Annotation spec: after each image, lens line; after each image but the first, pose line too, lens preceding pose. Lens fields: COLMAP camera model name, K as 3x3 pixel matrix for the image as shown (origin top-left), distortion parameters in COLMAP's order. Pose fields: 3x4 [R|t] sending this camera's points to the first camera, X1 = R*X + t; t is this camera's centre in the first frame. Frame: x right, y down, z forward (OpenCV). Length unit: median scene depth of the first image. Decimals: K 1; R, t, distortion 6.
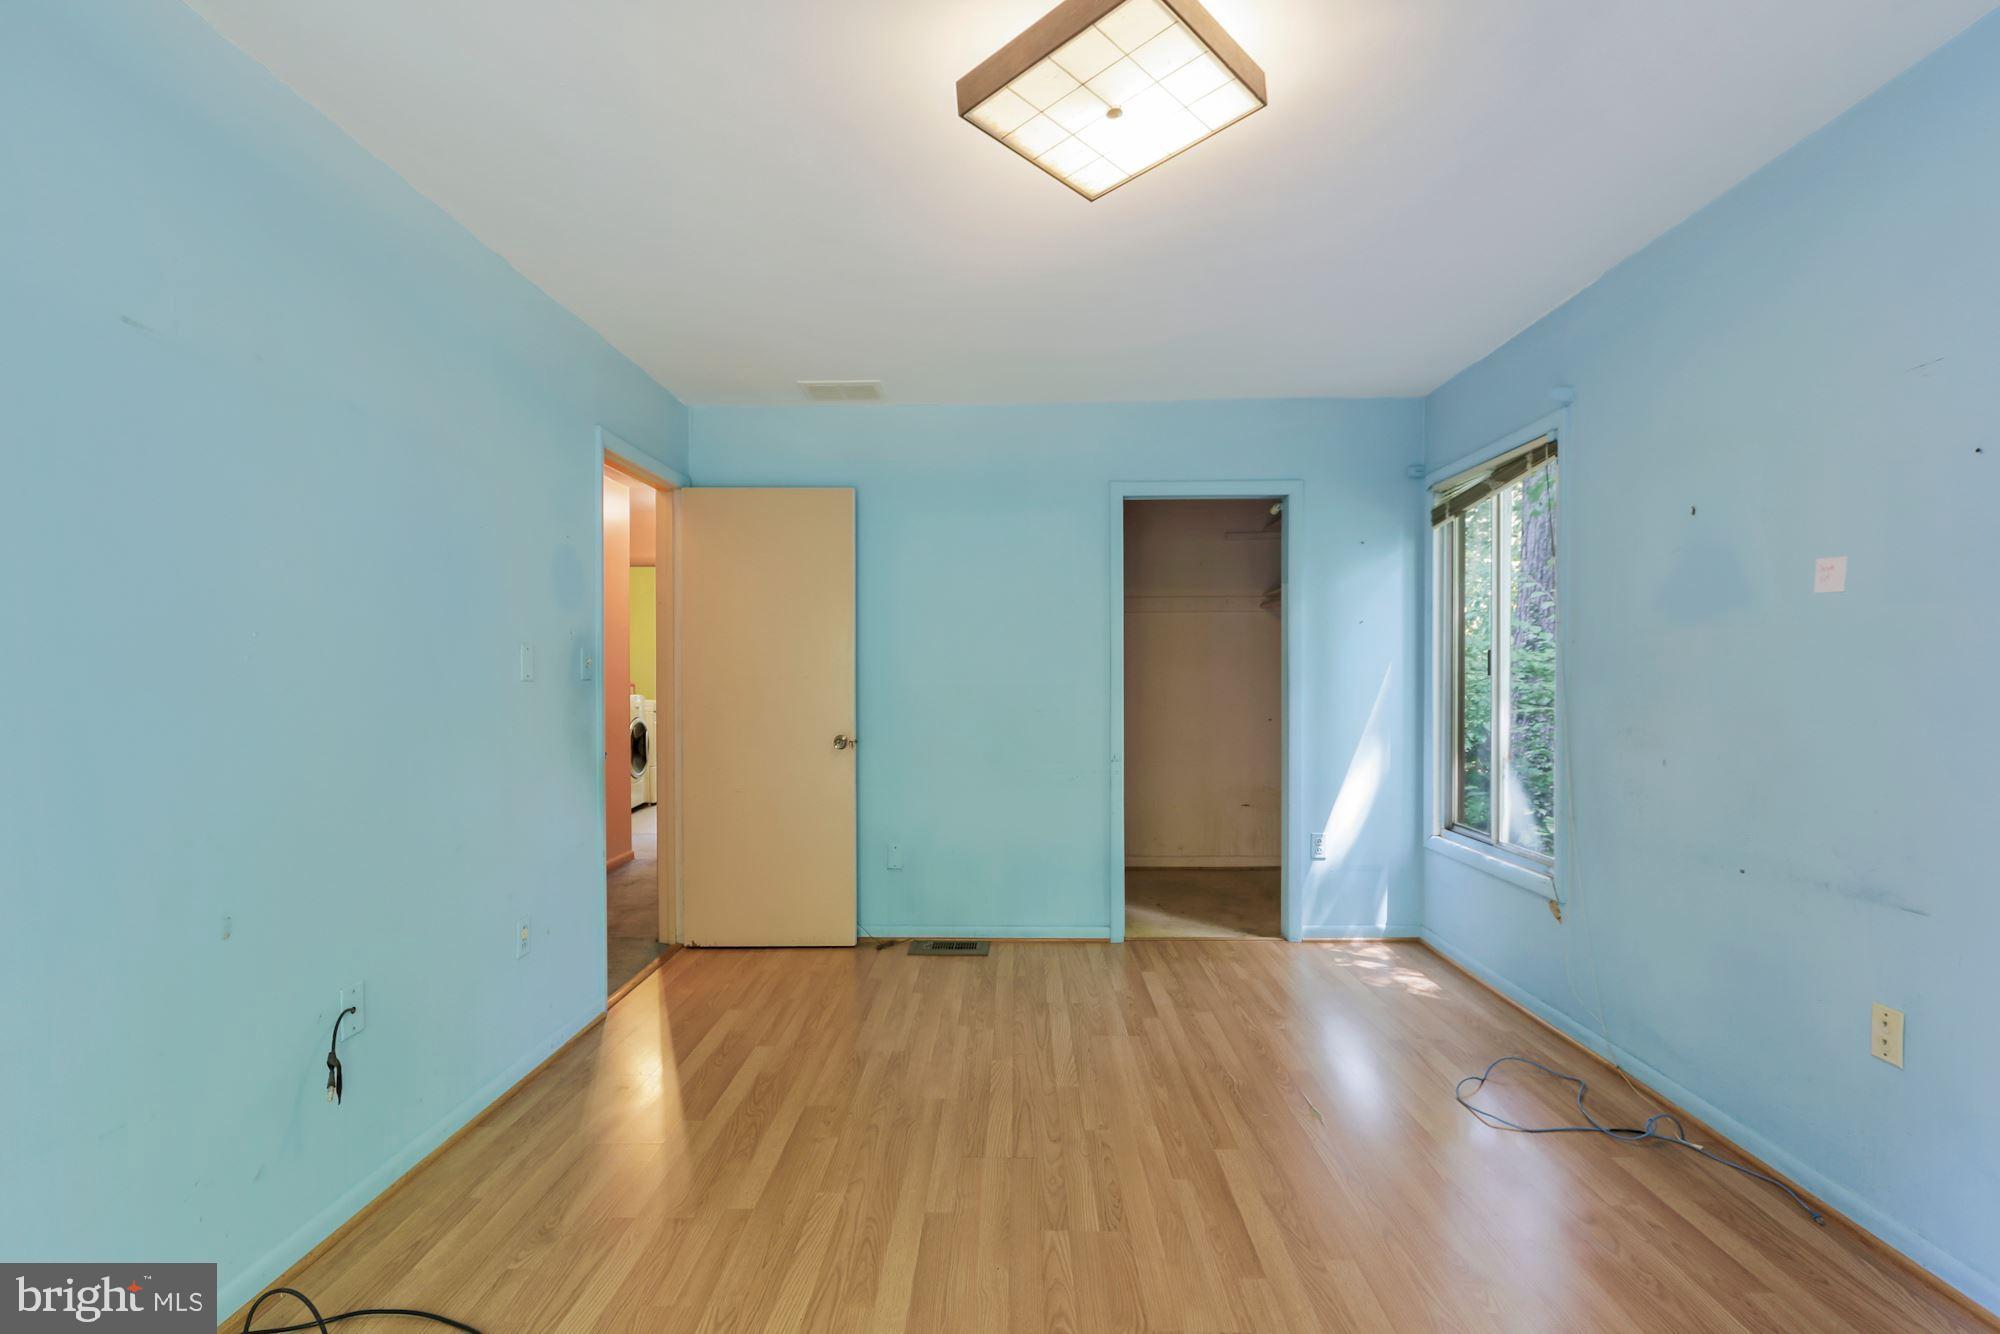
lens RADIAL K [[913.3, 0, 994.5], [0, 913.3, 675.7], [0, 0, 1]] dist [-0.008155, 0.001065]
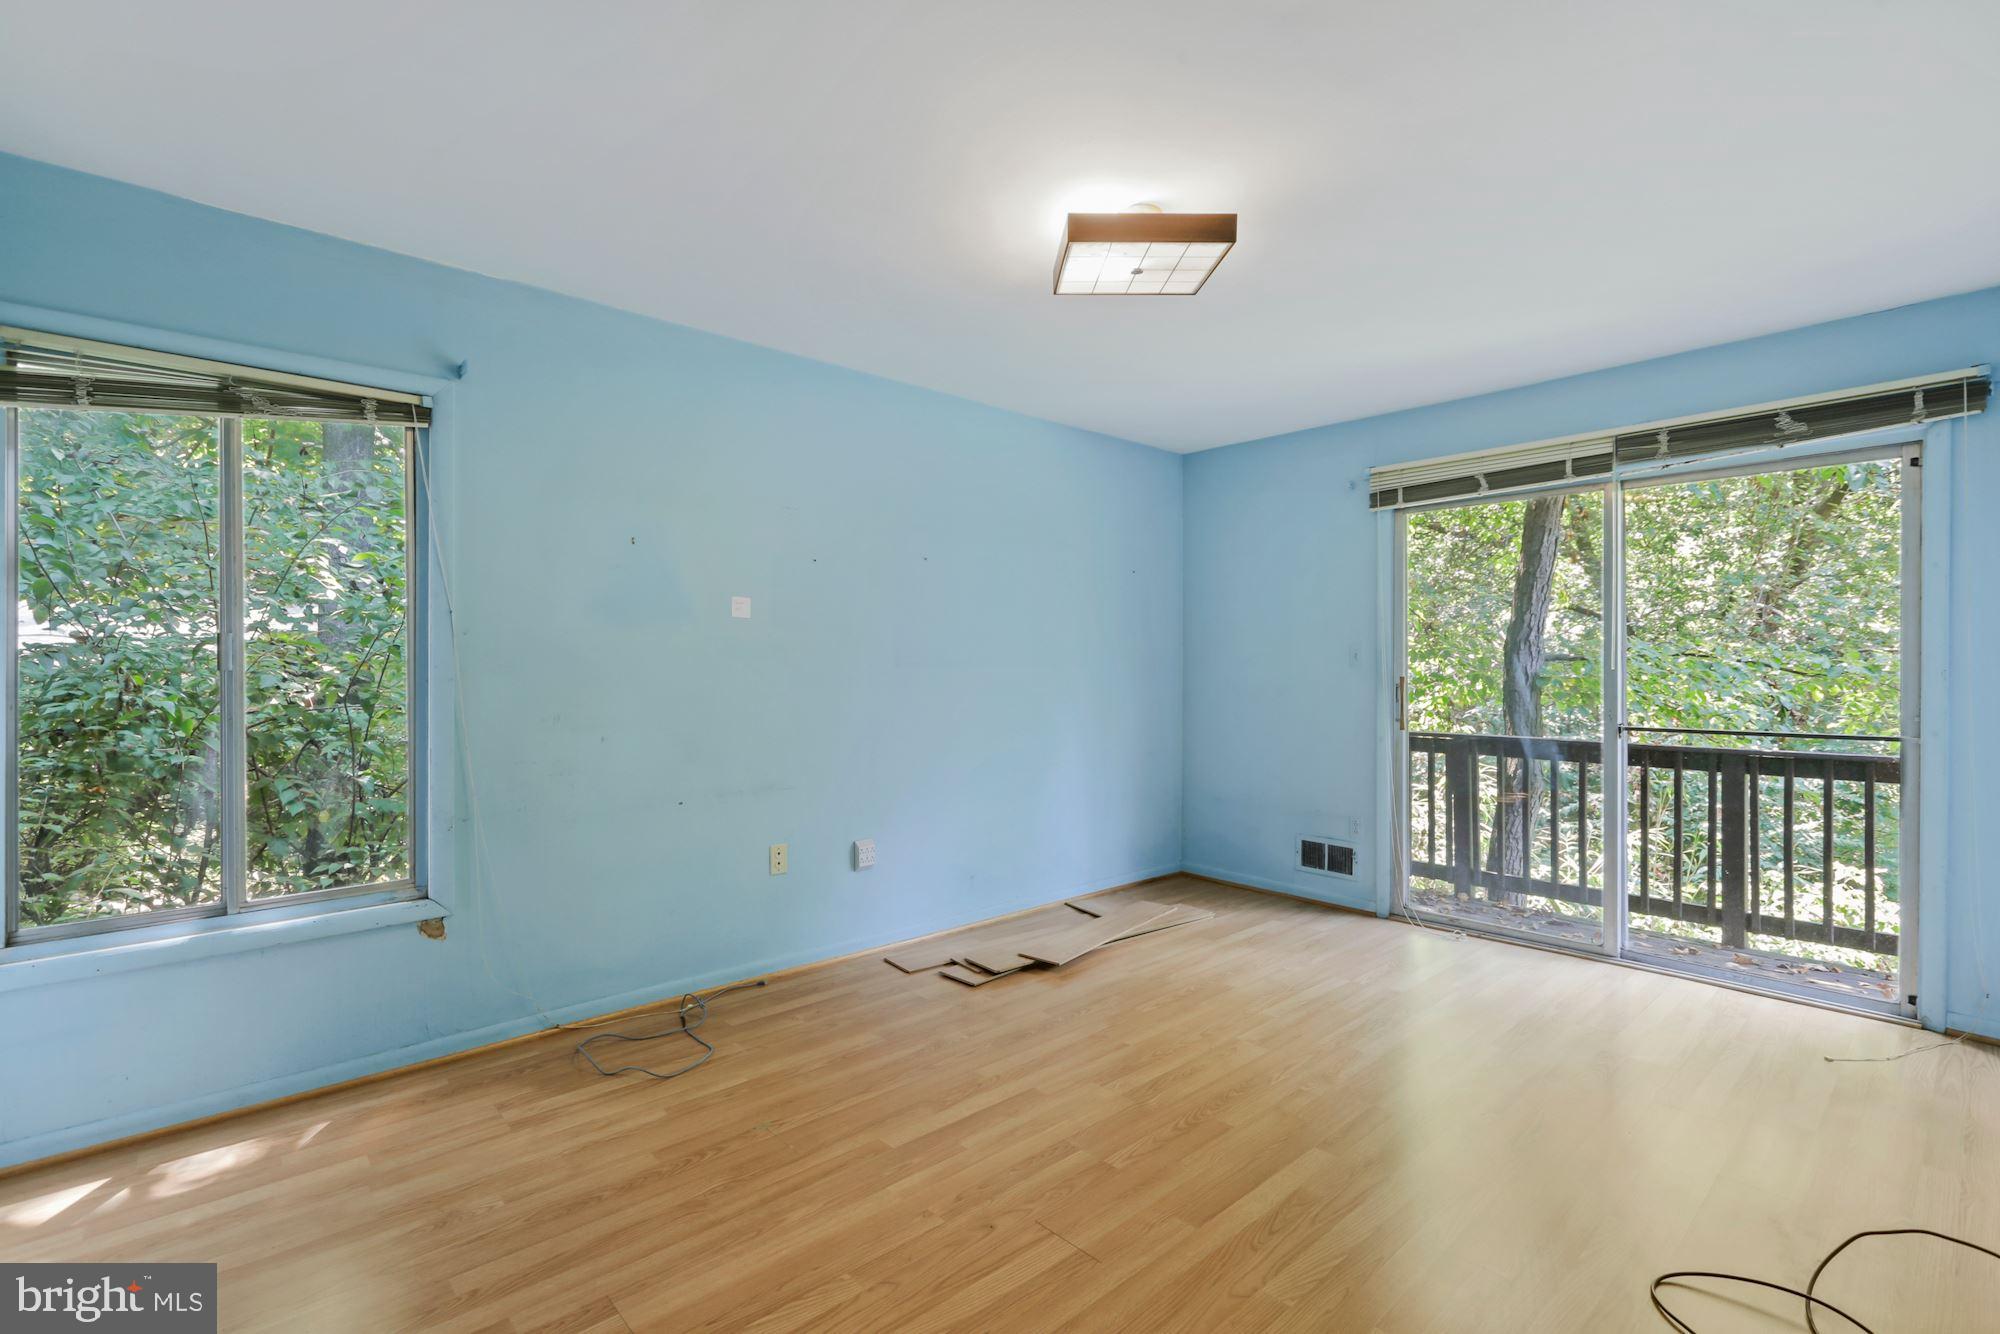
lens RADIAL K [[913.3, 0, 988.6], [0, 913.3, 661.9], [0, 0, 1]] dist [-0.008155, 0.001065]
pose [[-0.689746, 0.003263, 0.724044, -0.544128], [0.004448, 0.999990, -0.000270, -0.006094], [-0.724038, 0.003034, -0.689754, 1.597657]]
